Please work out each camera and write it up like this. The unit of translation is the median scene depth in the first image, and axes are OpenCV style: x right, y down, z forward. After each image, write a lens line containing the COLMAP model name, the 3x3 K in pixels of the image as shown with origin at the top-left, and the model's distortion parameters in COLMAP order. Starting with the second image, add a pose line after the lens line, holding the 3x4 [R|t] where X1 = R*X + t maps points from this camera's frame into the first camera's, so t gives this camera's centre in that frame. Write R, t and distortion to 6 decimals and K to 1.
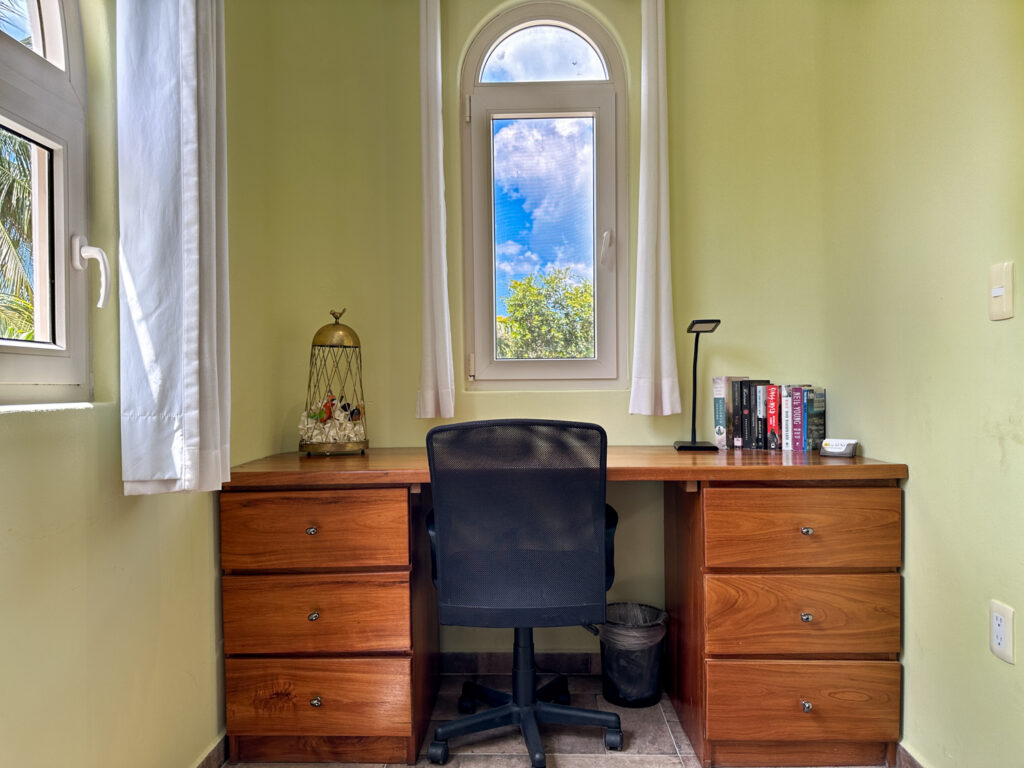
lens RADIAL K [[755.5, 0, 535.0], [0, 755.5, 394.0], [0, 0, 1]] dist [-0.007896, -0.001961]
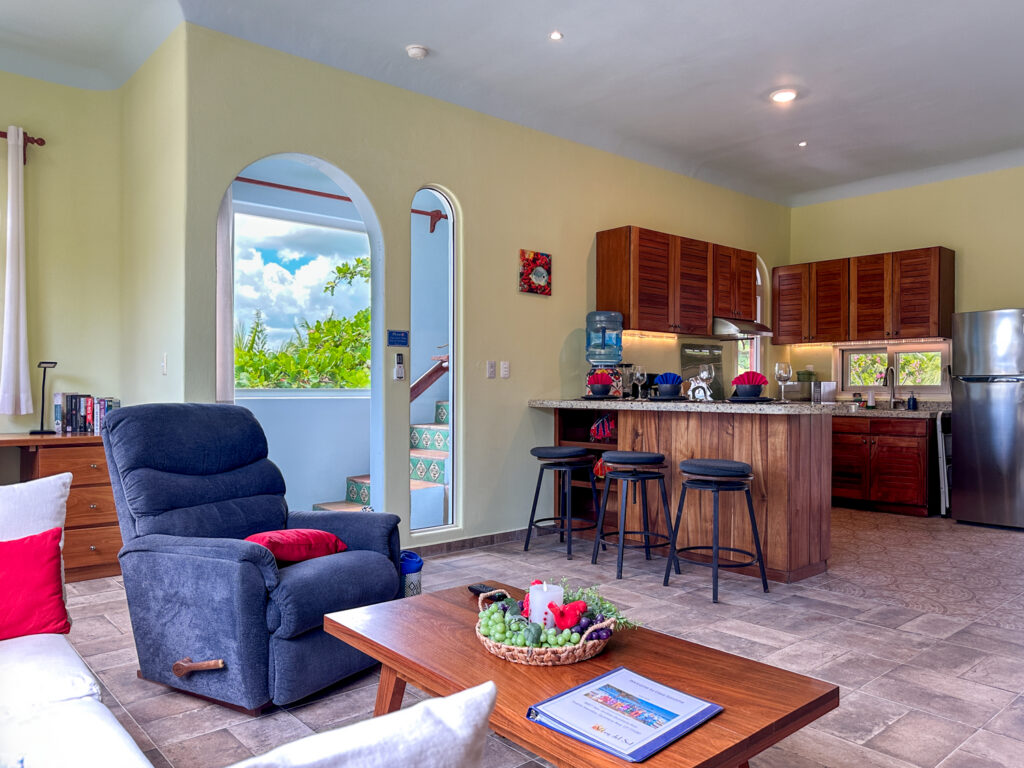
lens RADIAL K [[755.5, 0, 535.0], [0, 755.5, 394.0], [0, 0, 1]] dist [-0.007896, -0.001961]
pose [[0.745080, 0.009976, 0.666901, -0.107003], [-0.003734, 0.999935, -0.010786, -0.004989], [-0.666965, 0.005546, 0.745069, -1.114662]]
